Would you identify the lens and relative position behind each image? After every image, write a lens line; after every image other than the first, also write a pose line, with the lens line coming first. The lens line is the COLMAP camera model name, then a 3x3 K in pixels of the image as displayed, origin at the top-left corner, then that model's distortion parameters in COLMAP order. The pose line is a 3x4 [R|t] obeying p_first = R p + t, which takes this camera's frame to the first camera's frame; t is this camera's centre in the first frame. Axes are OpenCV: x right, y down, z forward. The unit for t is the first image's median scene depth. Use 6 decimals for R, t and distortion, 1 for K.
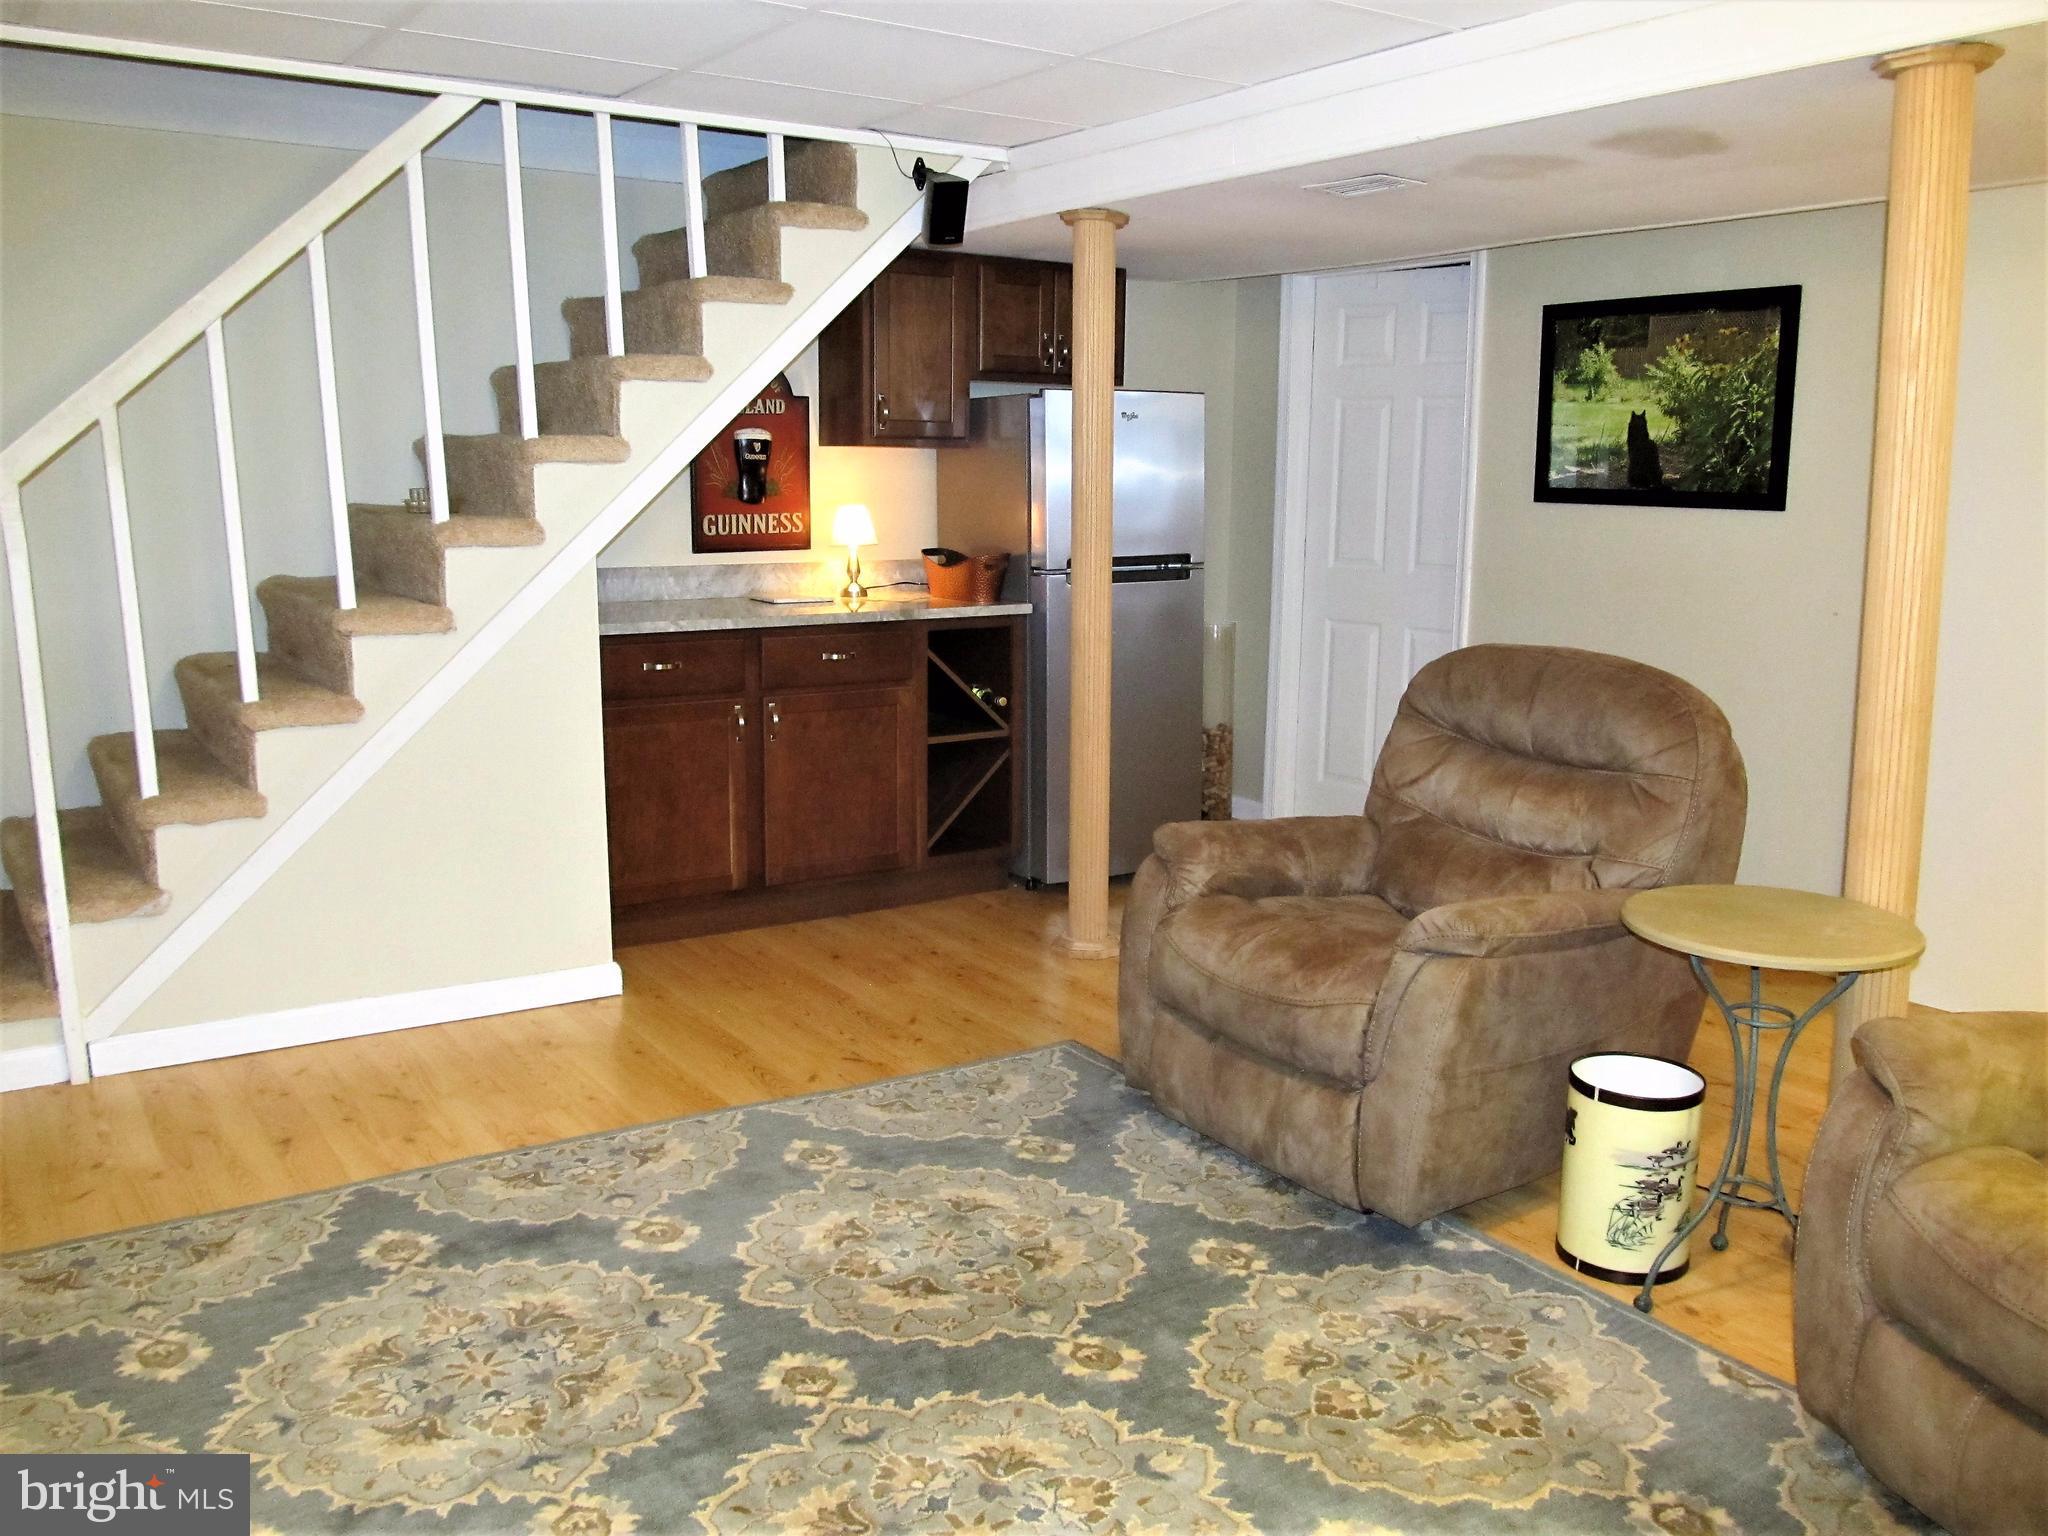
lens RADIAL K [[1678.9, 0, 1020.0], [0, 1678.9, 773.1], [0, 0, 1]] dist [-0.065228, 0.020336]
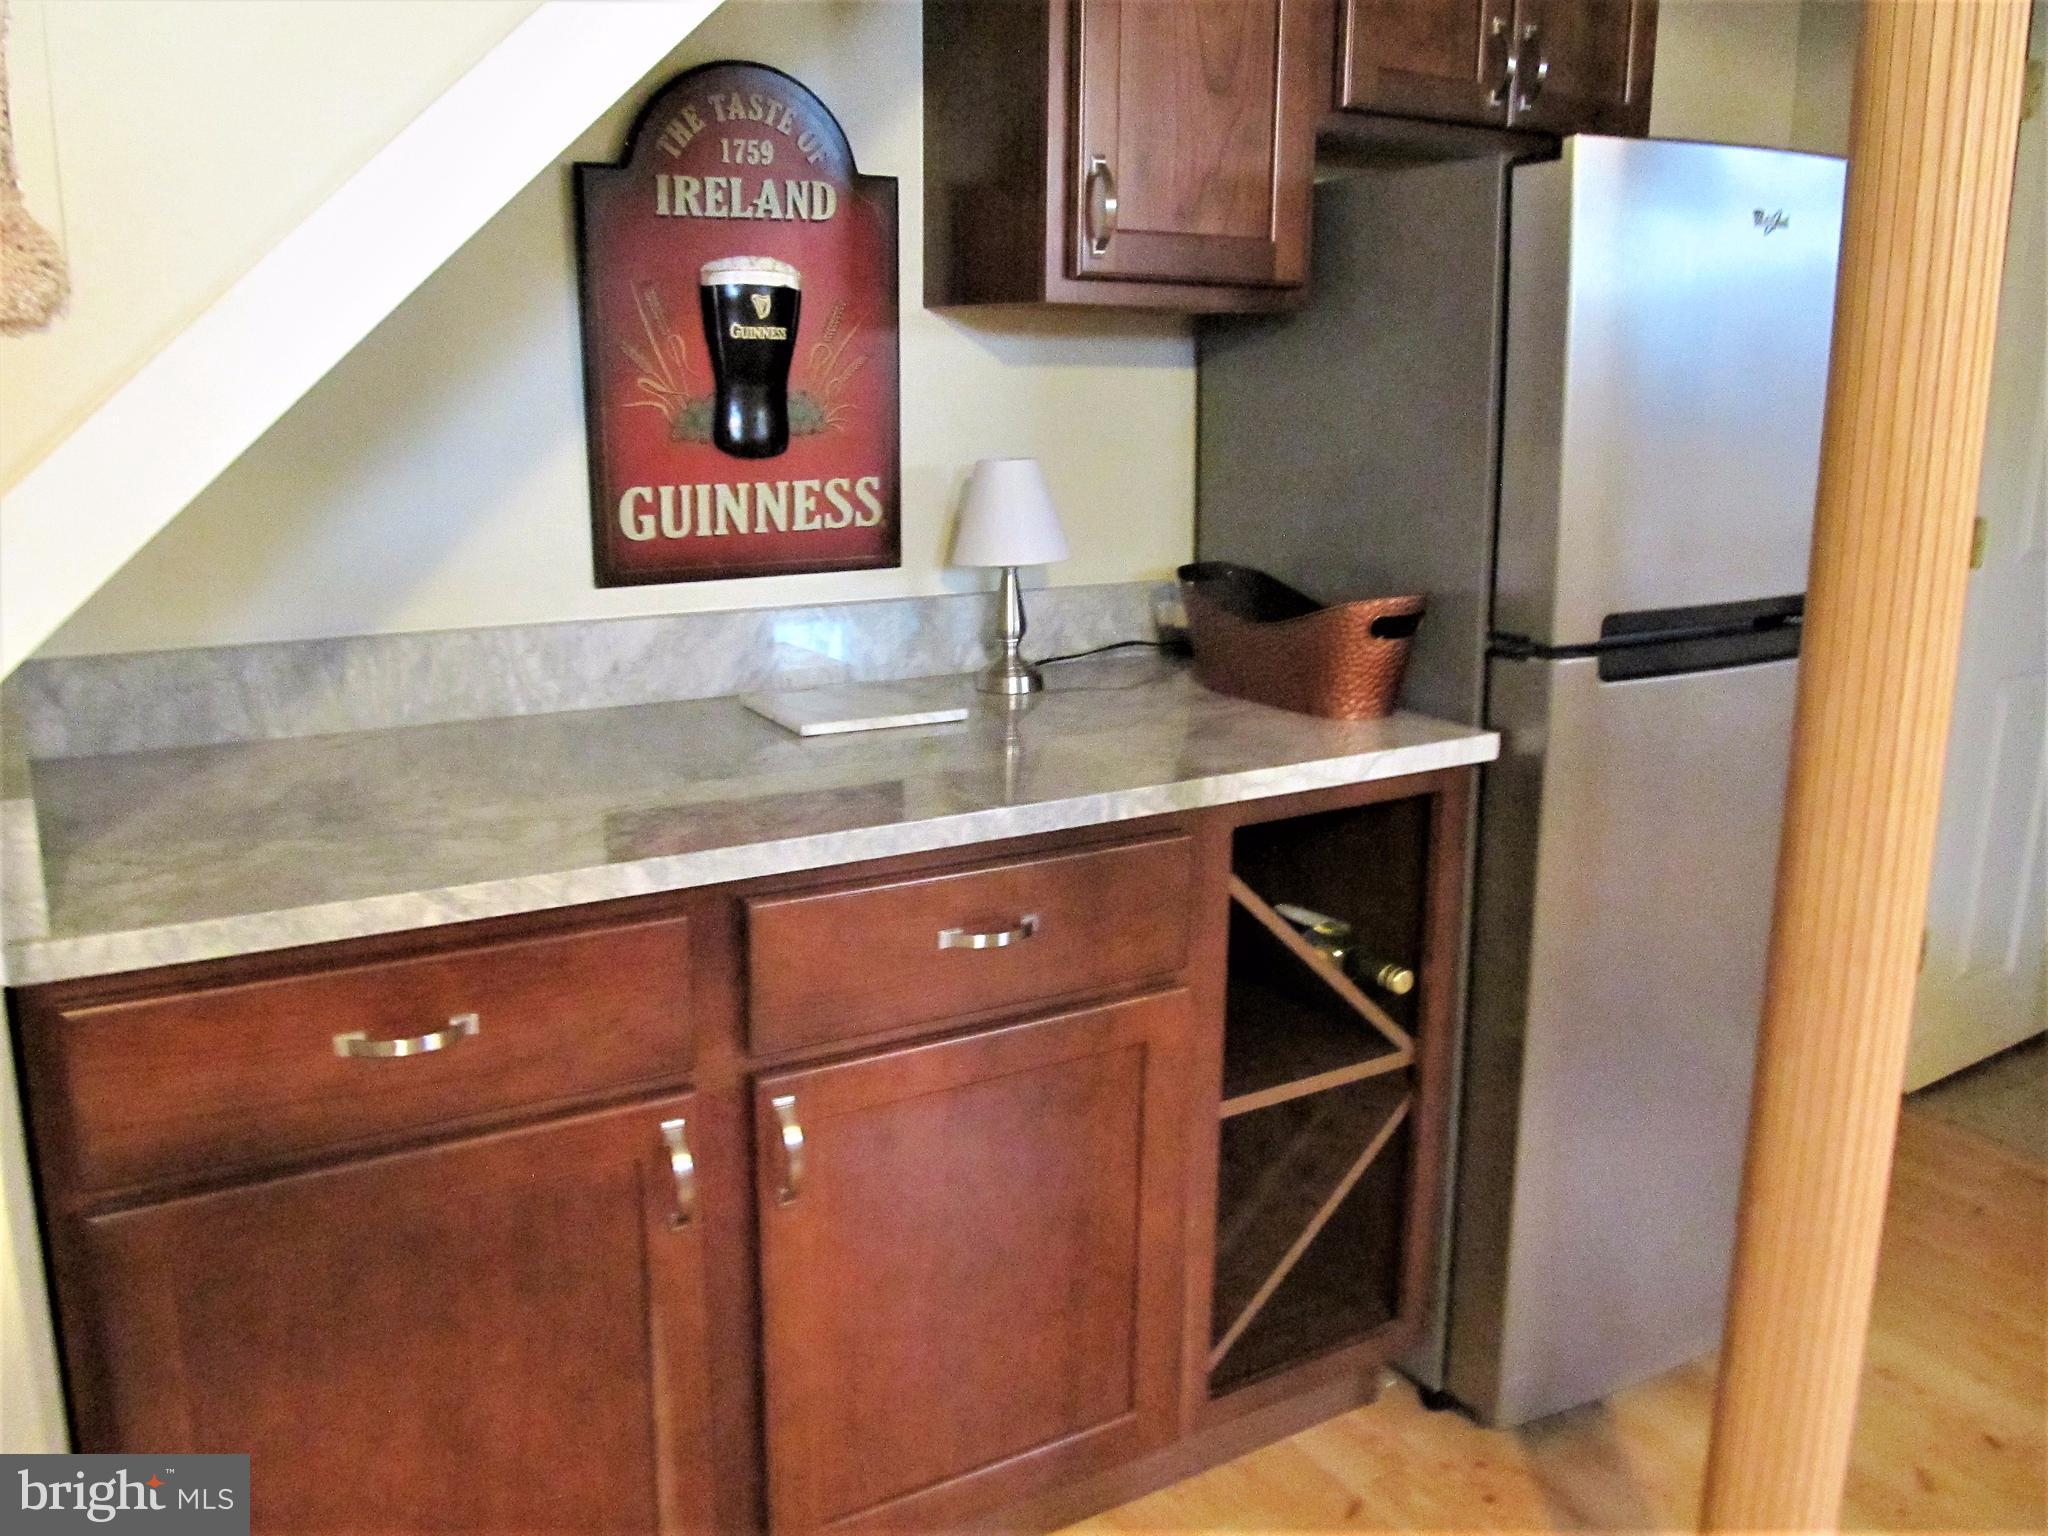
lens RADIAL K [[1678.9, 0, 1026.9], [0, 1678.9, 771.2], [0, 0, 1]] dist [-0.065228, 0.020336]
pose [[0.998976, 0.009085, -0.044320, -0.079386], [-0.006495, 0.998282, 0.058226, -0.111892], [0.044773, -0.057878, 0.997319, 0.618595]]
